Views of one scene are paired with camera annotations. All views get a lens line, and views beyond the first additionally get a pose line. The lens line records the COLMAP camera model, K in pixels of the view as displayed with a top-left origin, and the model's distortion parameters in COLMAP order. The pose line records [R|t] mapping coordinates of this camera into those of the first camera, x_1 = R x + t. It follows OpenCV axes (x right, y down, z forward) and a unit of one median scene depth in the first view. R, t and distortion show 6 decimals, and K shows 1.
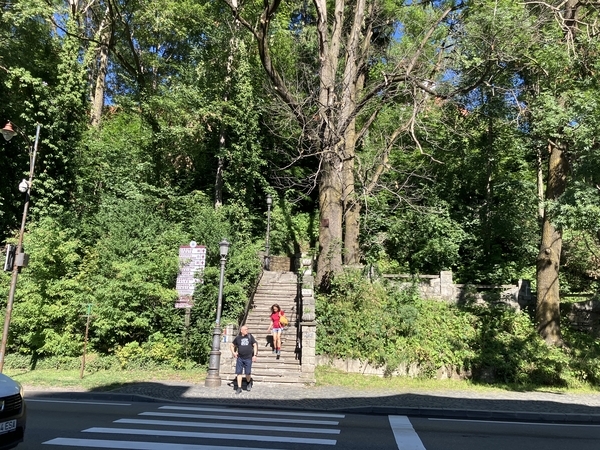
lens RADIAL K [[489.9, 0, 300.1], [0, 489.9, 225.4], [0, 0, 1]] dist [-0.006937, -0.001599]
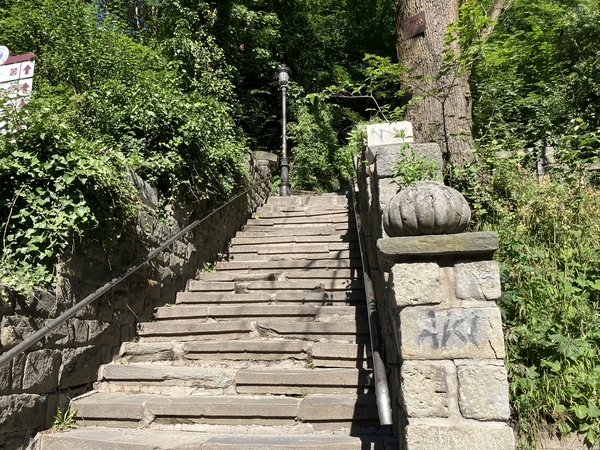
lens RADIAL K [[489.9, 0, 300.0], [0, 489.9, 224.9], [0, 0, 1]] dist [-0.006937, -0.001599]
pose [[0.993096, -0.063089, -0.098892, -0.006893], [0.061274, 0.997894, -0.021281, 0.164171], [0.100027, 0.015074, 0.994871, 0.718334]]
